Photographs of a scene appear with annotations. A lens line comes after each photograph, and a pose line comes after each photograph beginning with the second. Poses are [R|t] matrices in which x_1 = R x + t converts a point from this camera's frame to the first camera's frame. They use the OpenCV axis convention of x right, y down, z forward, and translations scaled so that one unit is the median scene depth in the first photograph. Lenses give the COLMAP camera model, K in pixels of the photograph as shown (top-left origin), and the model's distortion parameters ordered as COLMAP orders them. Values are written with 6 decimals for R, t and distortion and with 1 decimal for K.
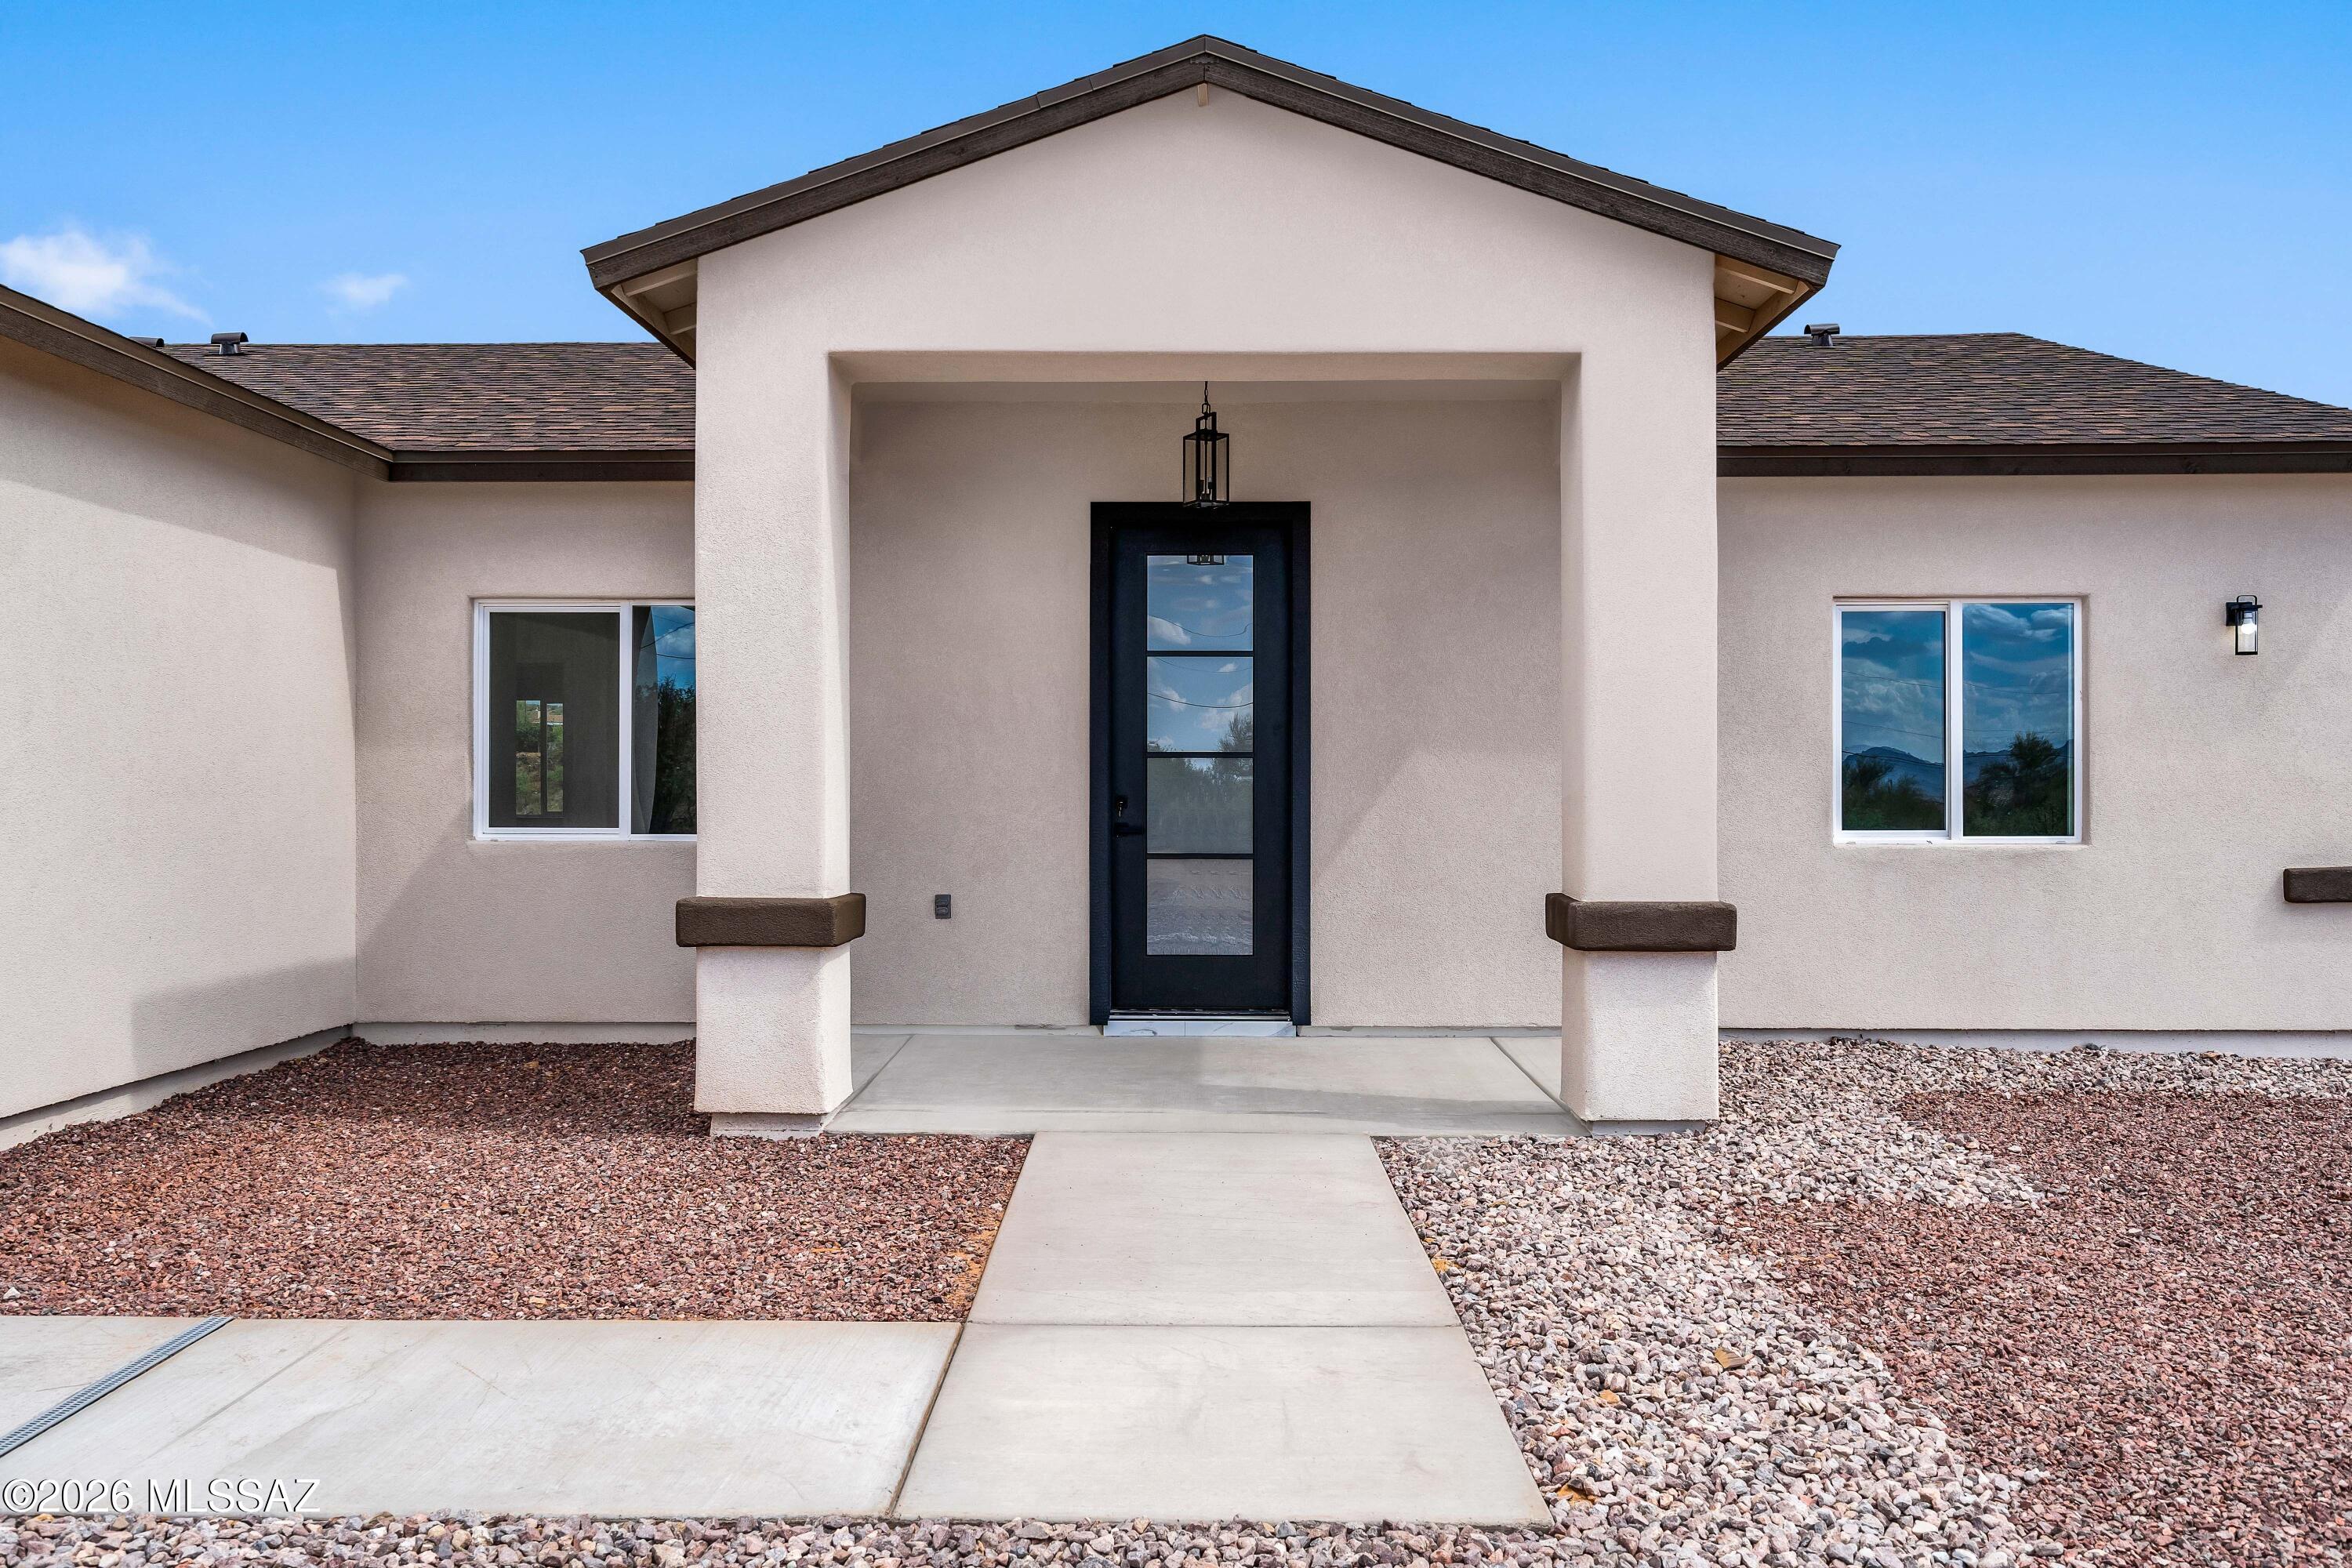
lens RADIAL K [[1962.9, 0, 1176.0], [0, 1962.9, 784.0], [0, 0, 1]] dist [0.001028, -0.000587]
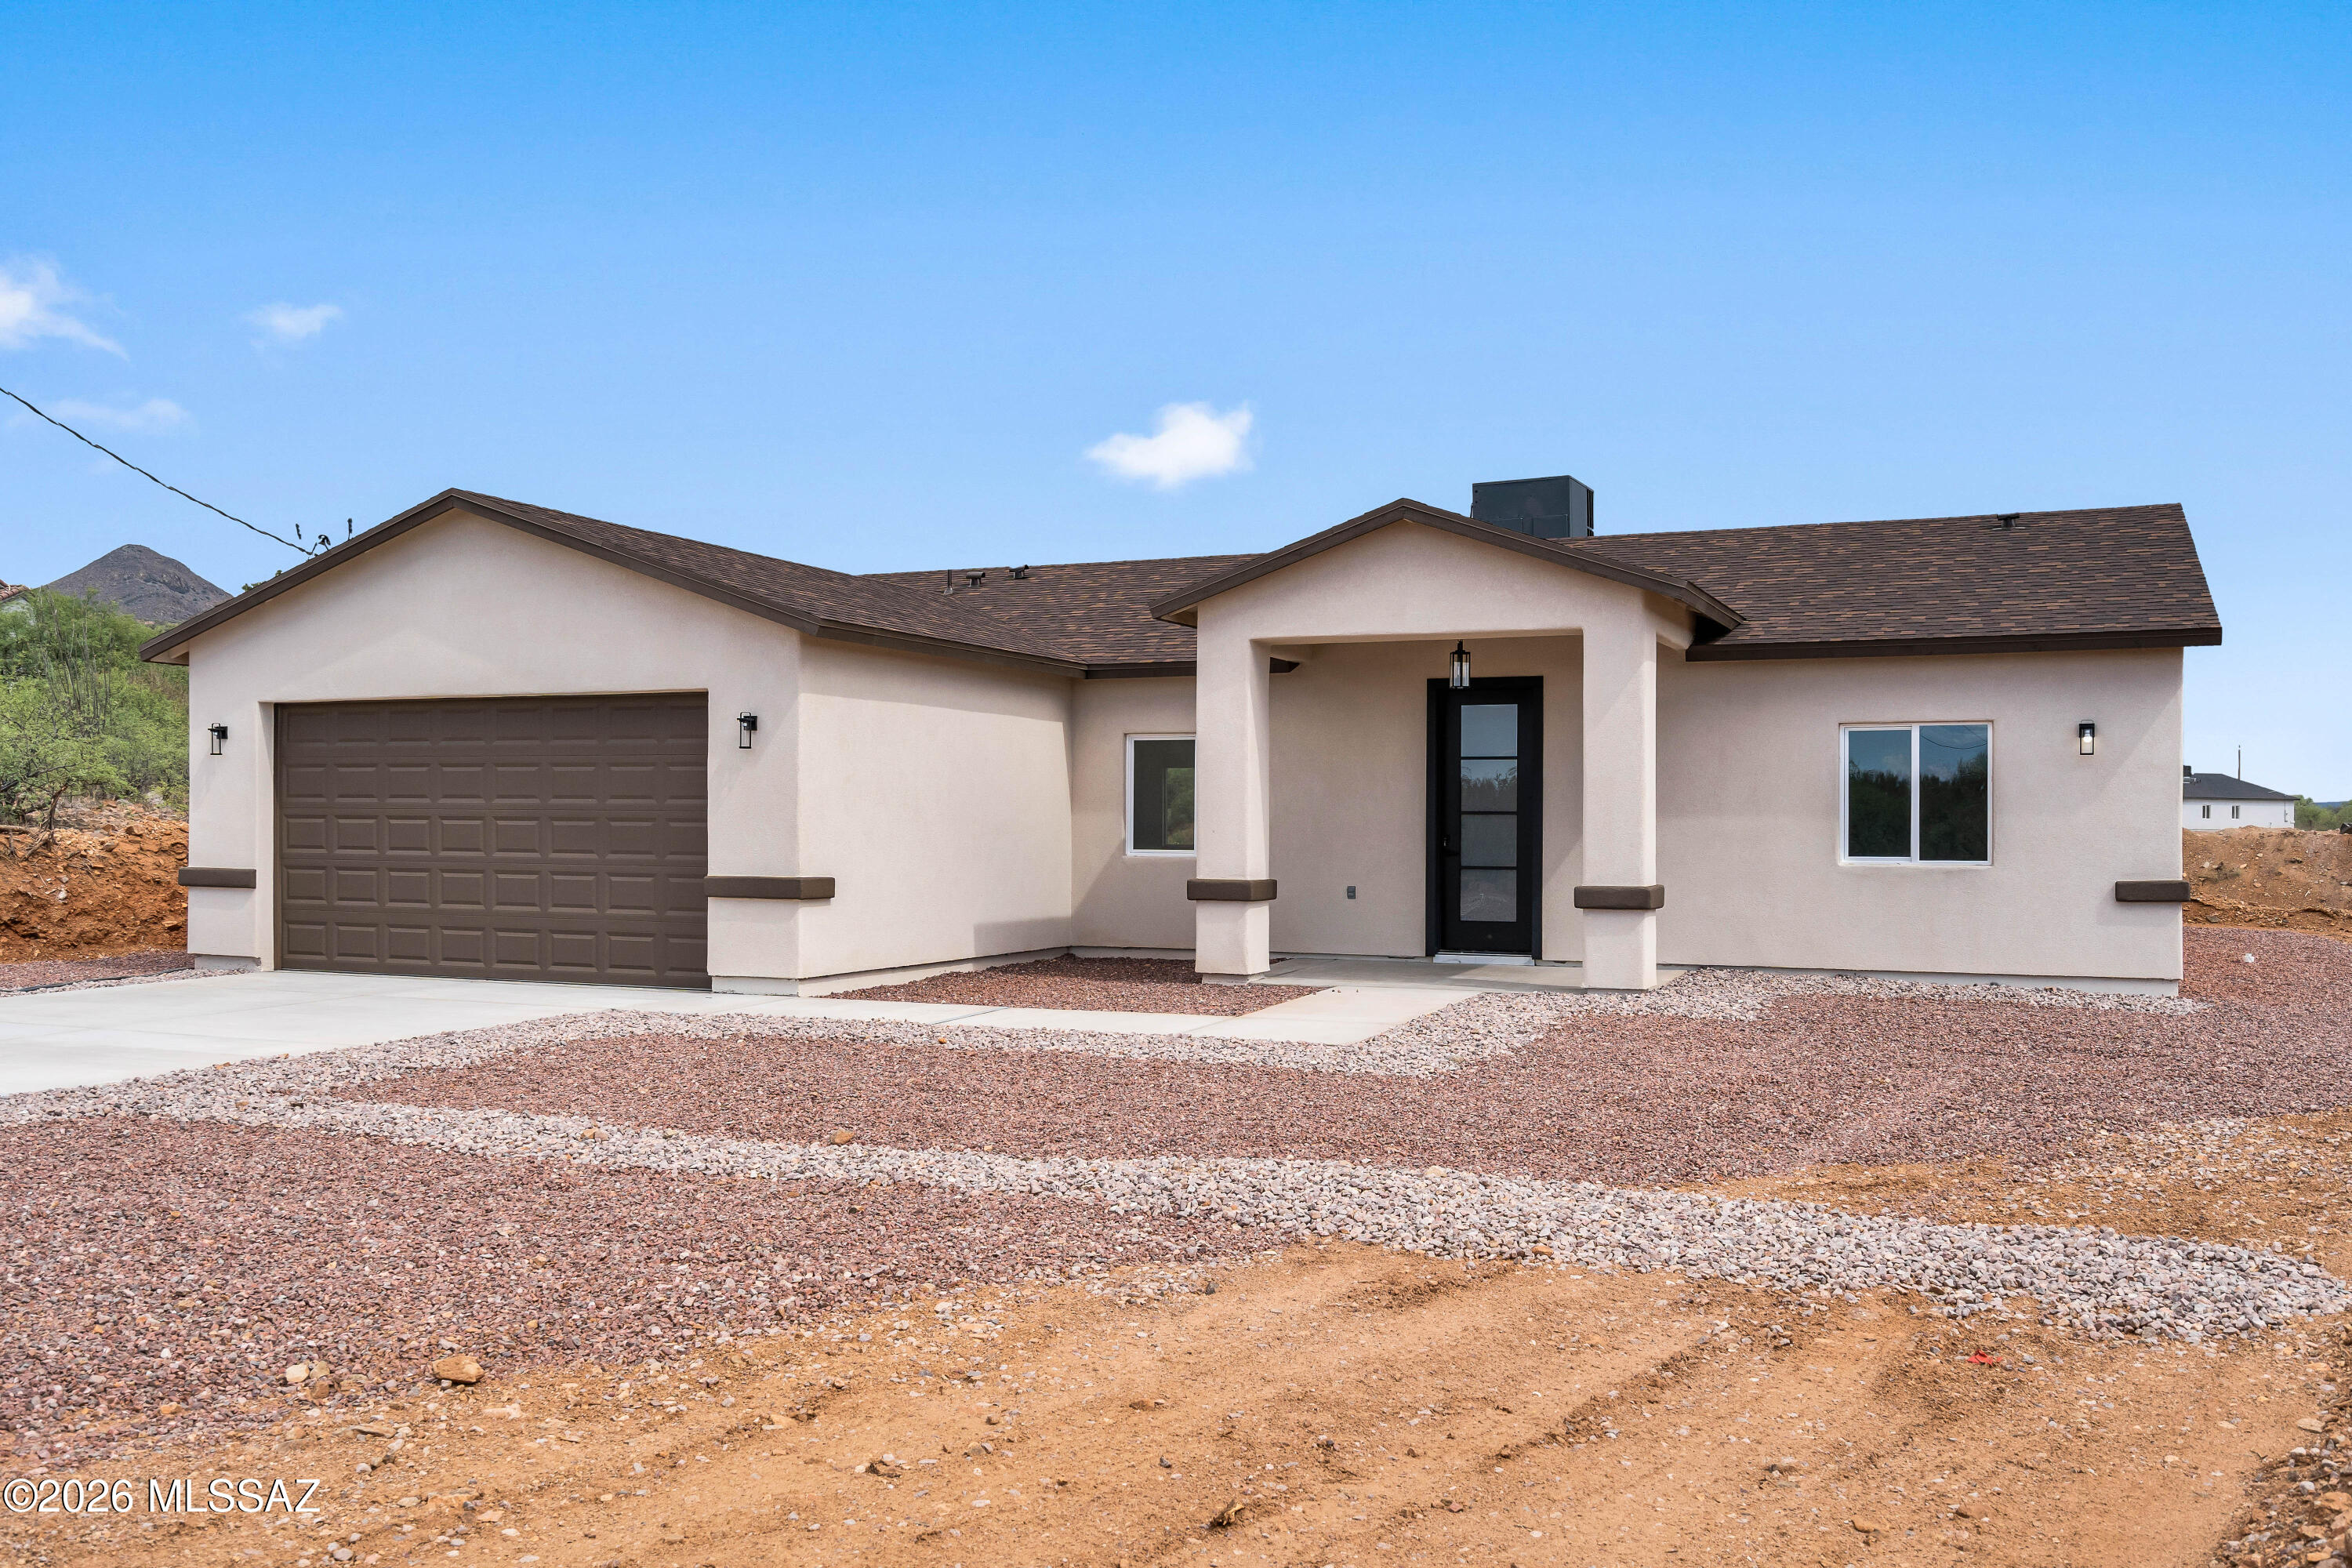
lens RADIAL K [[1977.1, 0, 1176.0], [0, 1977.1, 784.0], [0, 0, 1]] dist [-0.002120, -0.000543]
pose [[0.930123, -0.004542, -0.367220, 0.437615], [-0.002557, 0.999819, -0.018841, -0.006574], [0.367239, 0.018464, 0.929943, -0.869517]]
